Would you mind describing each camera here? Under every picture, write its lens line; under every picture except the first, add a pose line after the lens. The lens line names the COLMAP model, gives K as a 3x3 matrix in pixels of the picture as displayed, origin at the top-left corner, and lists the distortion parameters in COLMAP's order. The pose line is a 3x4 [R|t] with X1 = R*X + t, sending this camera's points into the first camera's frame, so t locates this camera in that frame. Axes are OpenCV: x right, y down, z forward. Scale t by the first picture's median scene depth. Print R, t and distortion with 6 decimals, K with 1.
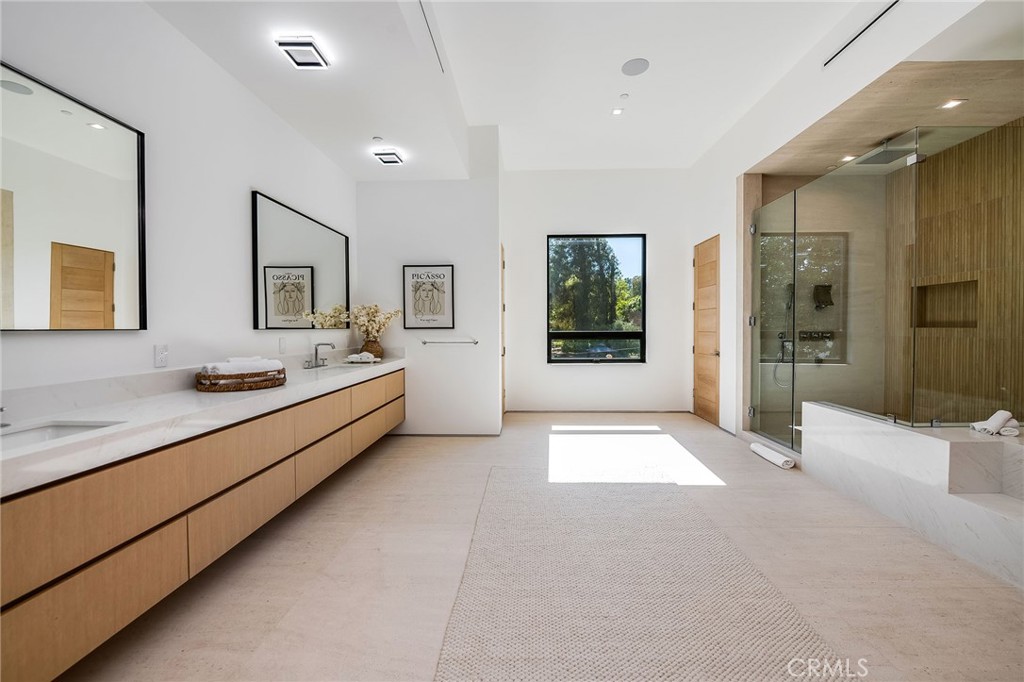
lens RADIAL K [[408.6, 0, 512.9], [0, 408.6, 337.2], [0, 0, 1]] dist [-0.016159, -0.000039]
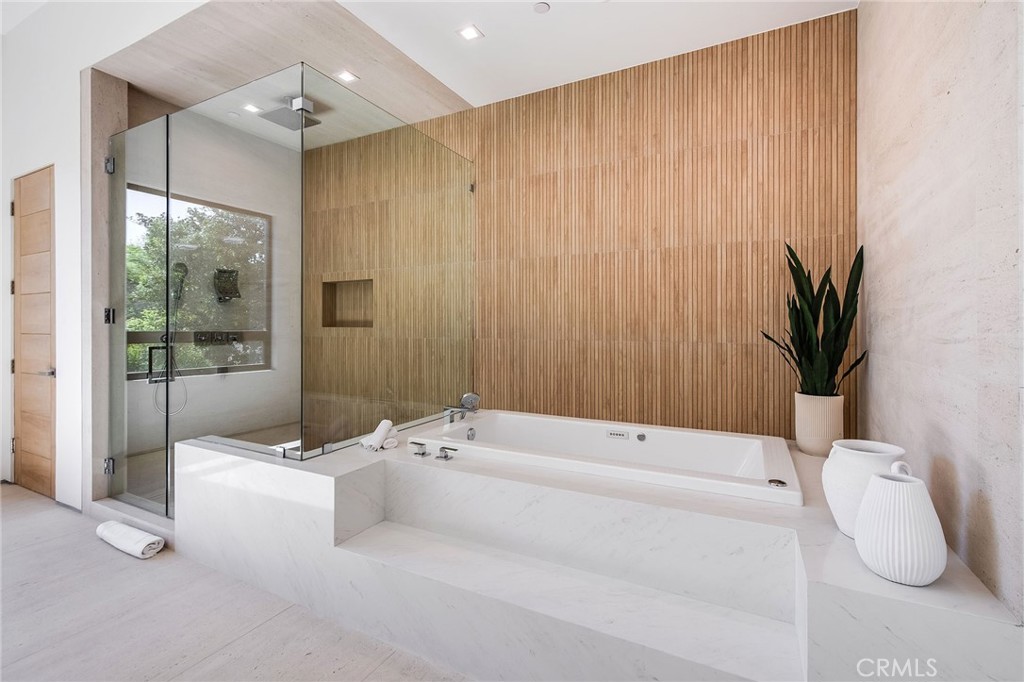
lens RADIAL K [[457.6, 0, 513.6], [0, 457.6, 327.3], [0, 0, 1]] dist [0.000118, -0.000074]
pose [[0.429665, 0.000835, 0.902988, 0.273047], [0.017439, 0.999805, -0.009223, -0.006833], [-0.902820, 0.019709, 0.429567, 0.188336]]
